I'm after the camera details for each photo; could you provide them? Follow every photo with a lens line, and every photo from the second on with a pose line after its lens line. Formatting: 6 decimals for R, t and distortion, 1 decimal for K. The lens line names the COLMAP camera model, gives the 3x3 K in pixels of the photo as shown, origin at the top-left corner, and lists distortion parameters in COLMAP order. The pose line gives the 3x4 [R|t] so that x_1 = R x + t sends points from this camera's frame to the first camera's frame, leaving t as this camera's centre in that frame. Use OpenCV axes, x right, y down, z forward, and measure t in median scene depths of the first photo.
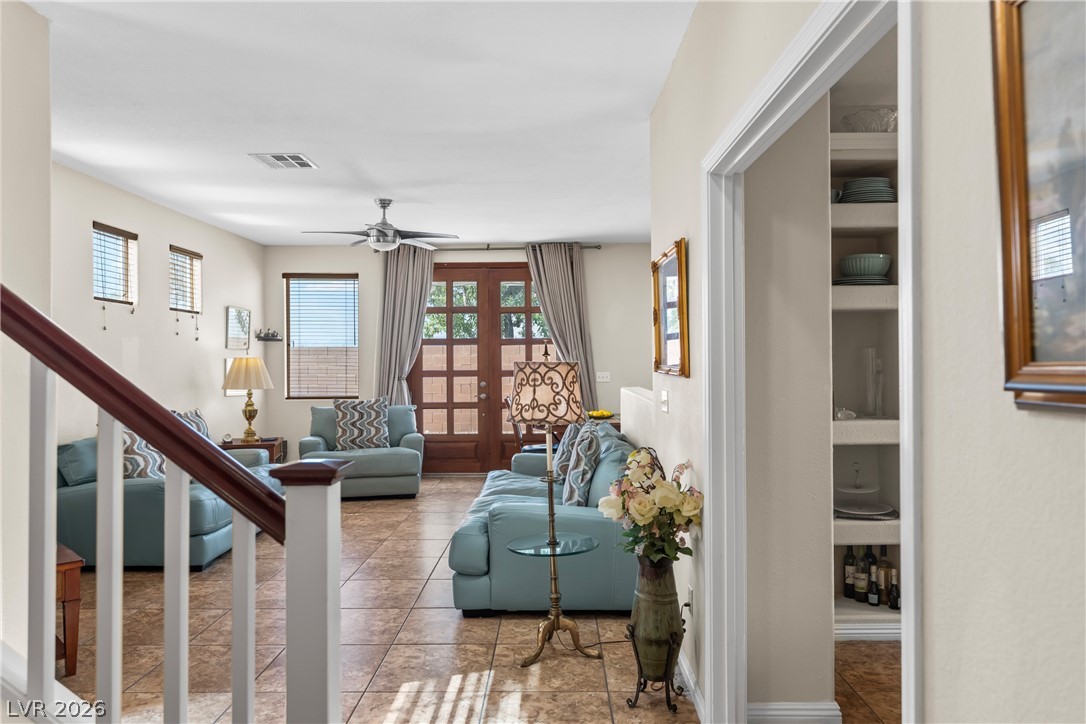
lens RADIAL K [[723.1, 0, 545.0], [0, 723.1, 359.1], [0, 0, 1]] dist [0.005387, 0.001916]
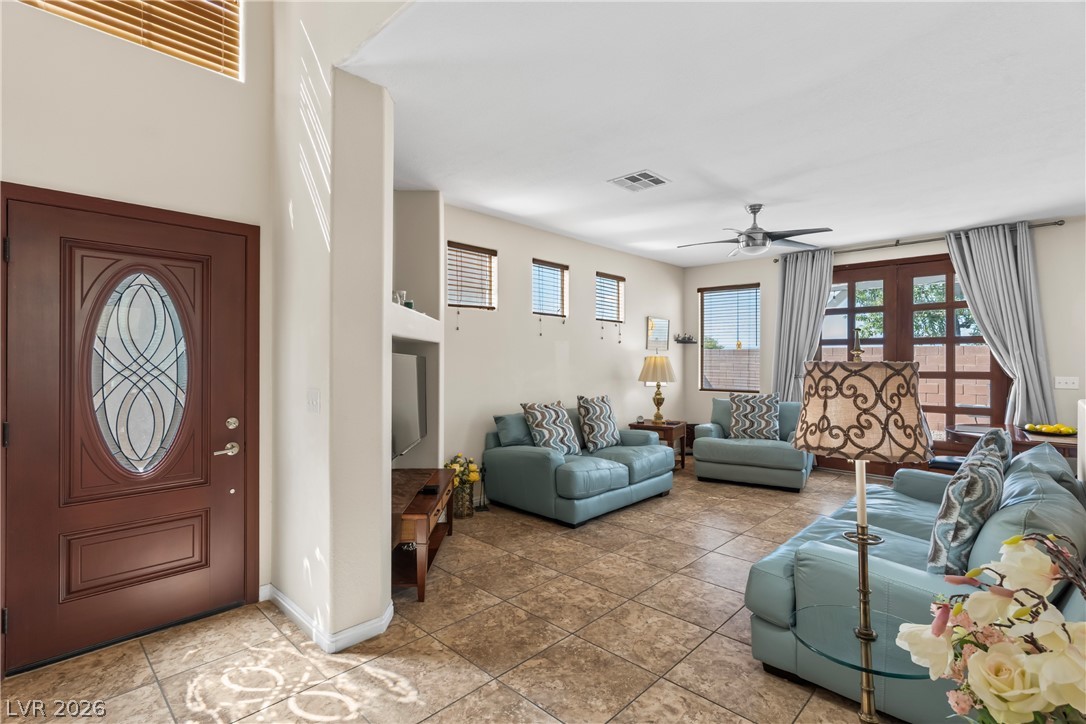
lens RADIAL K [[513.2, 0, 544.8], [0, 513.2, 358.8], [0, 0, 1]] dist [-0.000927, 0.002217]
pose [[0.730837, 0.007717, -0.682508, 0.063907], [-0.007448, 0.999967, 0.003330, 0.000781], [0.682511, 0.002649, 0.730870, 0.252071]]
